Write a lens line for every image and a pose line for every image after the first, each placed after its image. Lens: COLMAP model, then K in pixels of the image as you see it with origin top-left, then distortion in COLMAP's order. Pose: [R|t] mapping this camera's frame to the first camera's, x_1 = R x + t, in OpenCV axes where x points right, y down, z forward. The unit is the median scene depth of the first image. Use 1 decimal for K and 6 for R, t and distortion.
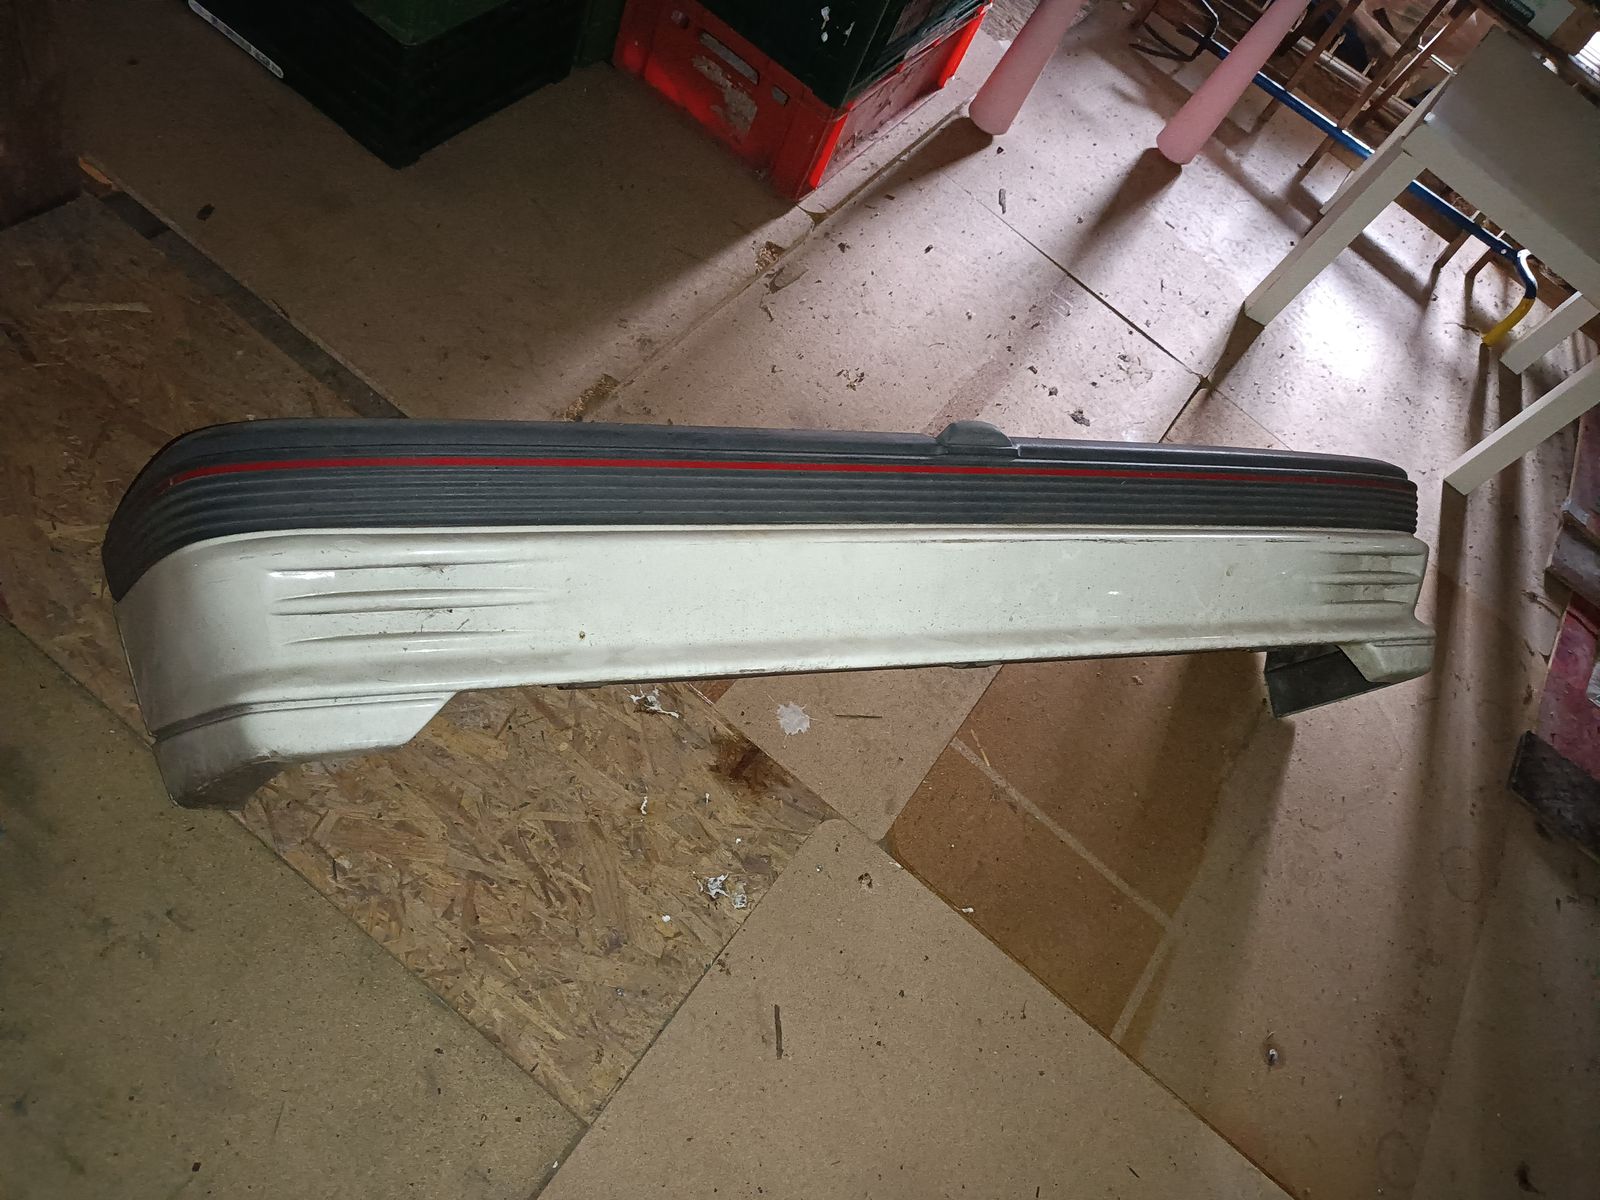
lens RADIAL K [[1209.8, 0, 800.0], [0, 1209.8, 600.0], [0, 0, 1]] dist [0.032357, -0.036301]
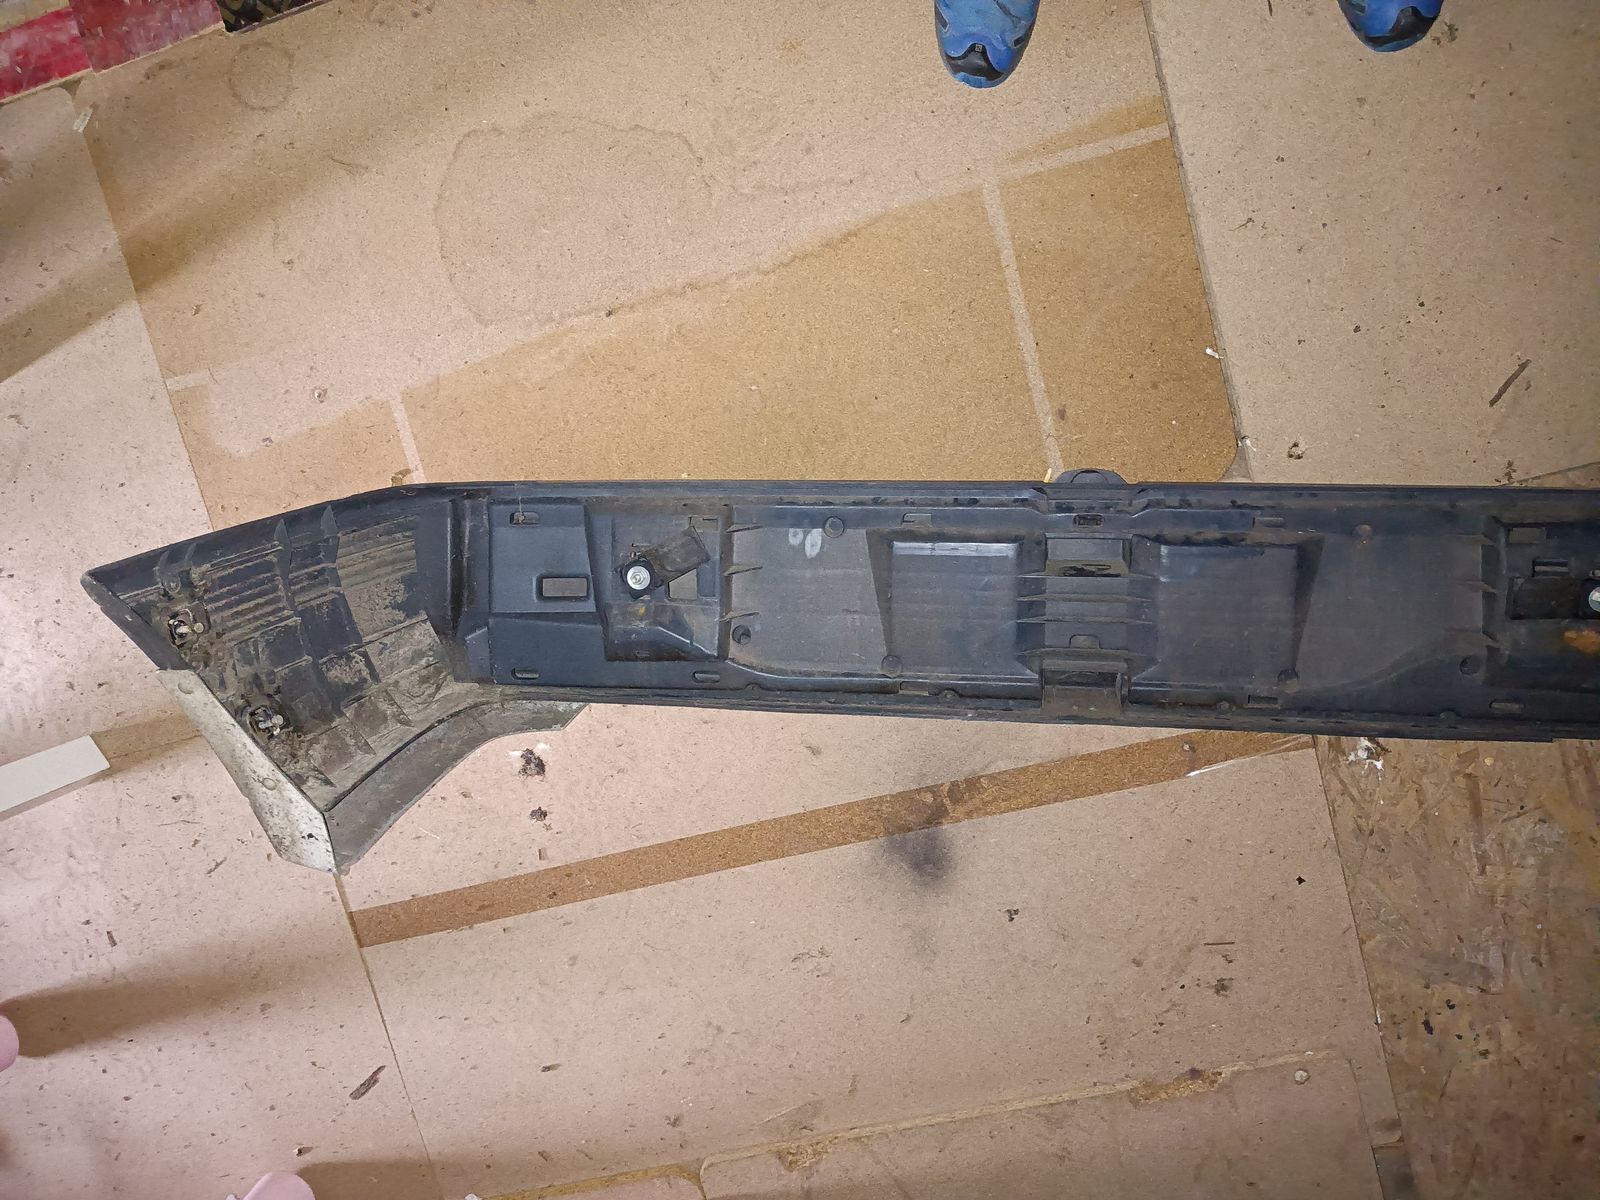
lens RADIAL K [[1209.8, 0, 800.0], [0, 1209.8, 600.0], [0, 0, 1]] dist [0.032357, -0.036301]
pose [[-0.765542, -0.547093, -0.338578, 0.441216], [0.468902, -0.834758, 0.288634, -0.218219], [-0.440540, 0.062202, 0.895575, 0.291079]]
